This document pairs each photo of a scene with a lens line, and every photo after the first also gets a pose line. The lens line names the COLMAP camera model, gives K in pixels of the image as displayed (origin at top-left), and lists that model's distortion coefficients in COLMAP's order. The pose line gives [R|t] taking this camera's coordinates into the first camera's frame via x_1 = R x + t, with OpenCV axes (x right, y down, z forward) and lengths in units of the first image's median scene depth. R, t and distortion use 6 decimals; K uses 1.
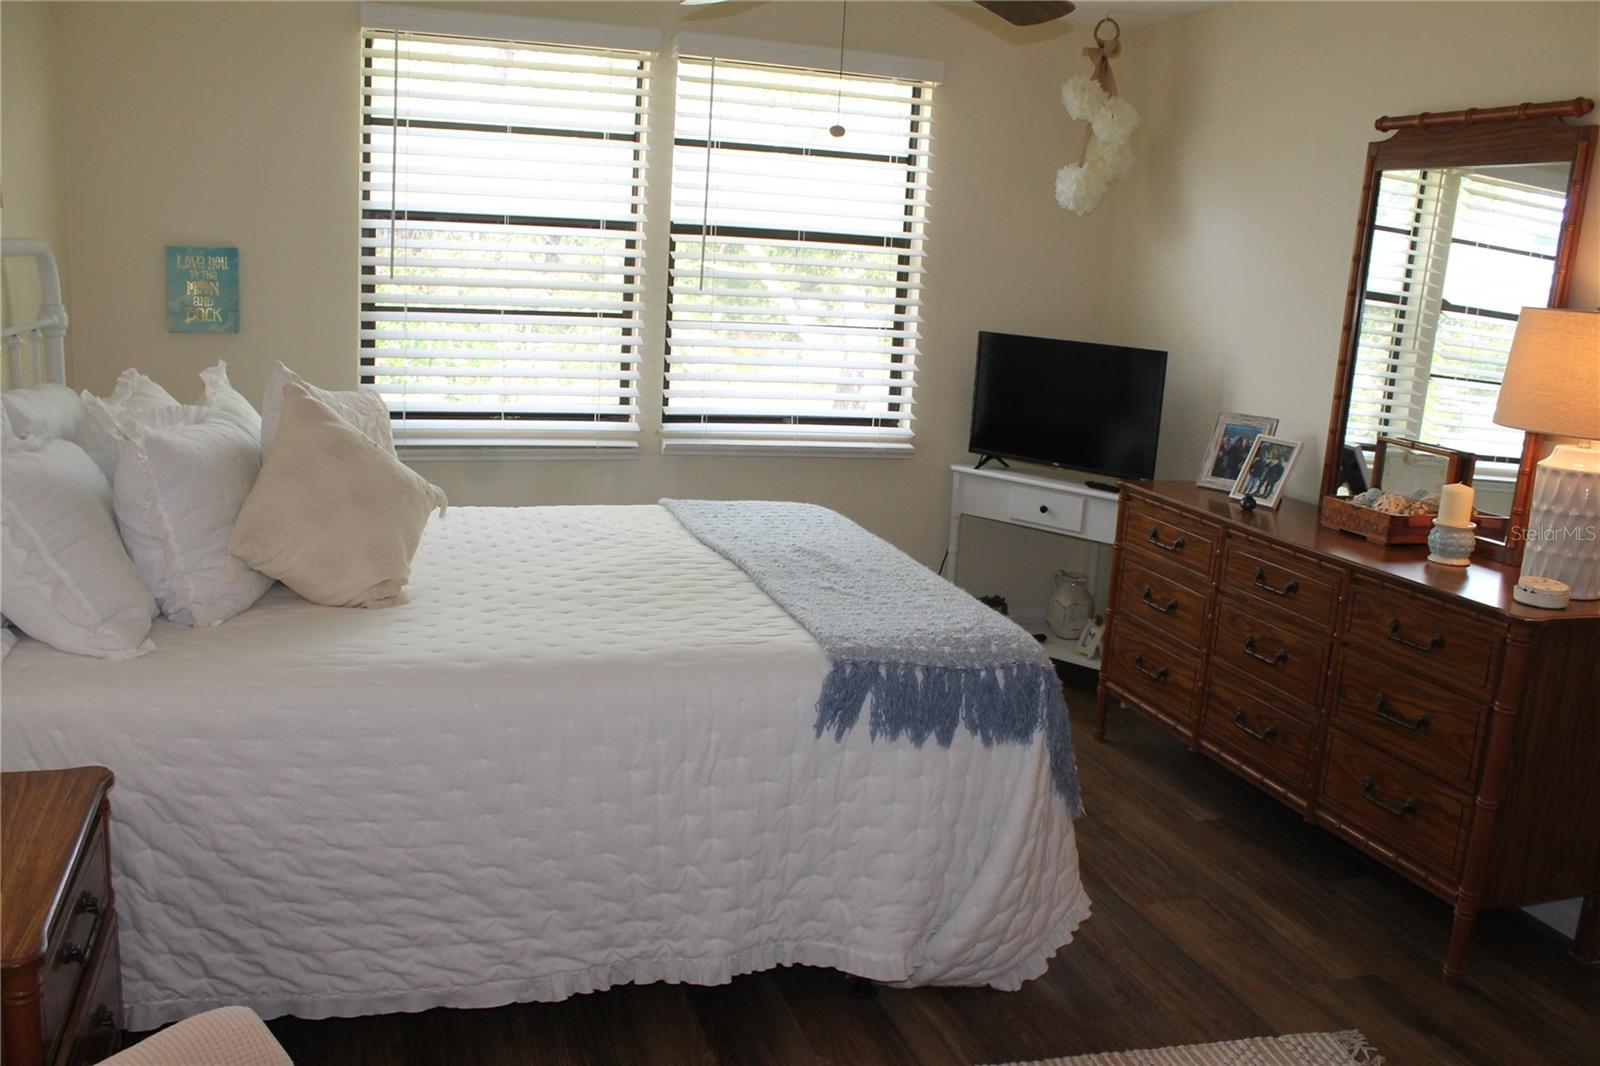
lens RADIAL K [[1370.2, 0, 771.4], [0, 1370.2, 530.7], [0, 0, 1]] dist [-0.003991, 0.000828]
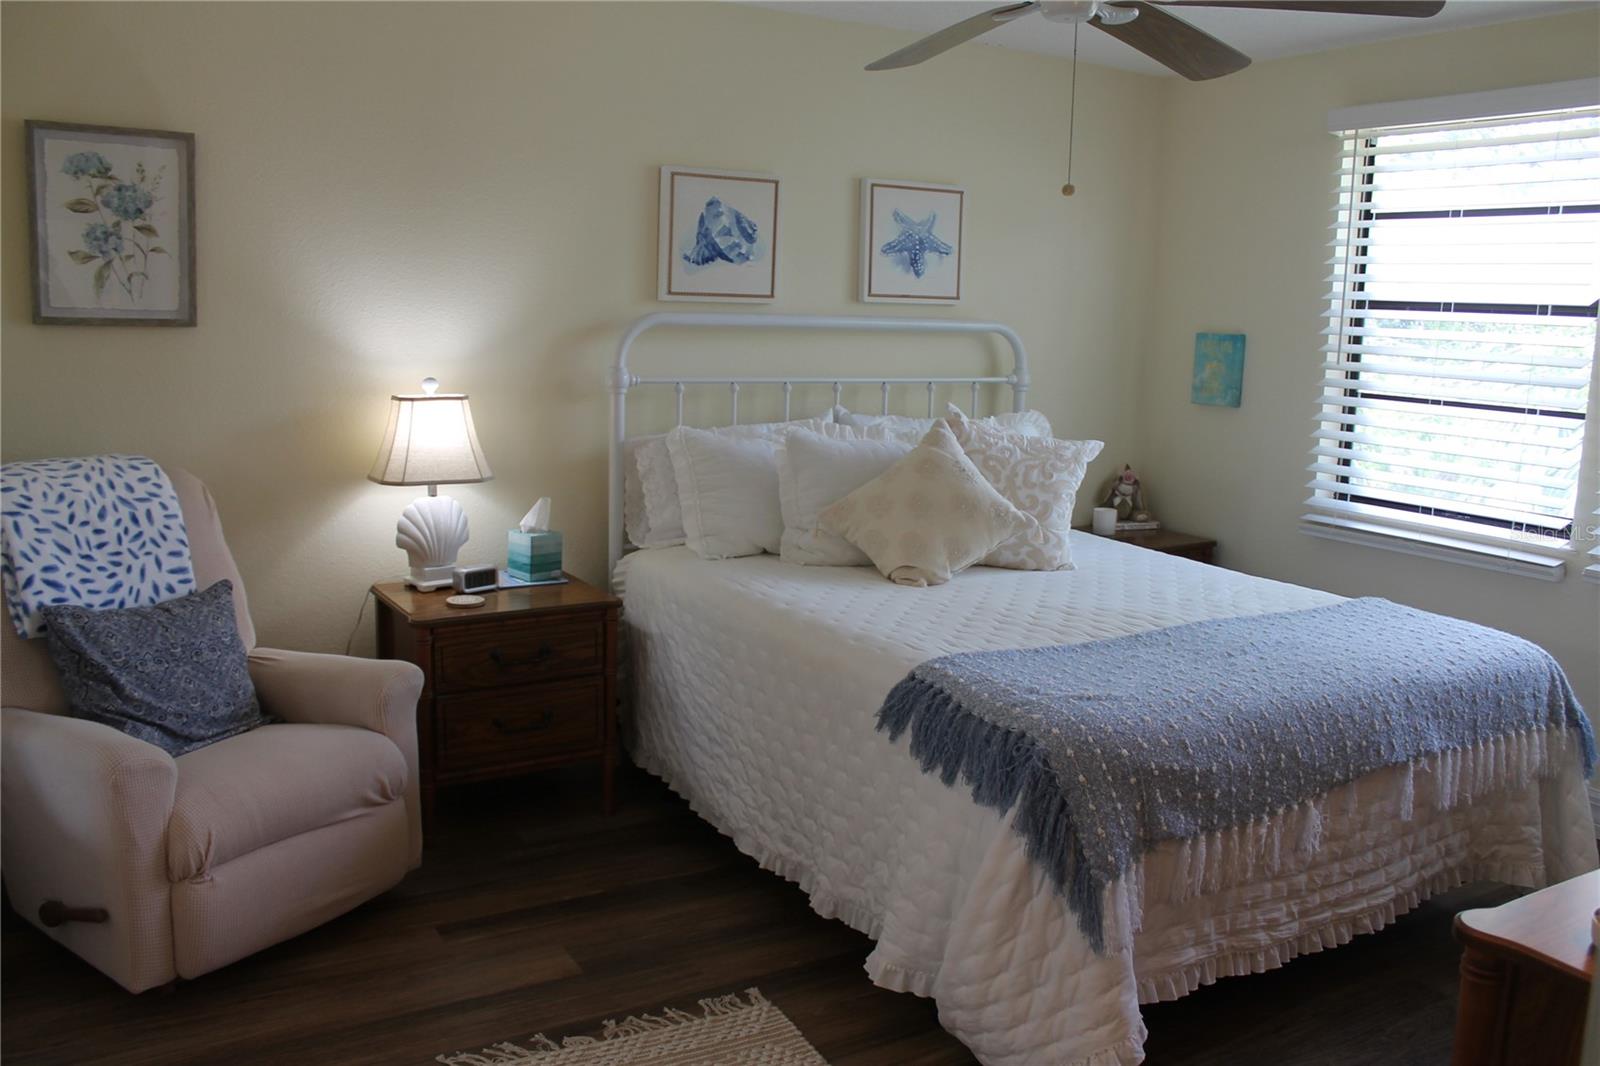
lens RADIAL K [[1370.2, 0, 771.4], [0, 1370.2, 530.7], [0, 0, 1]] dist [-0.003991, 0.000828]
pose [[0.262810, 0.132277, -0.955737, 1.024087], [-0.221464, 0.972381, 0.073682, -0.071257], [0.939087, 0.192297, 0.284846, 0.540864]]
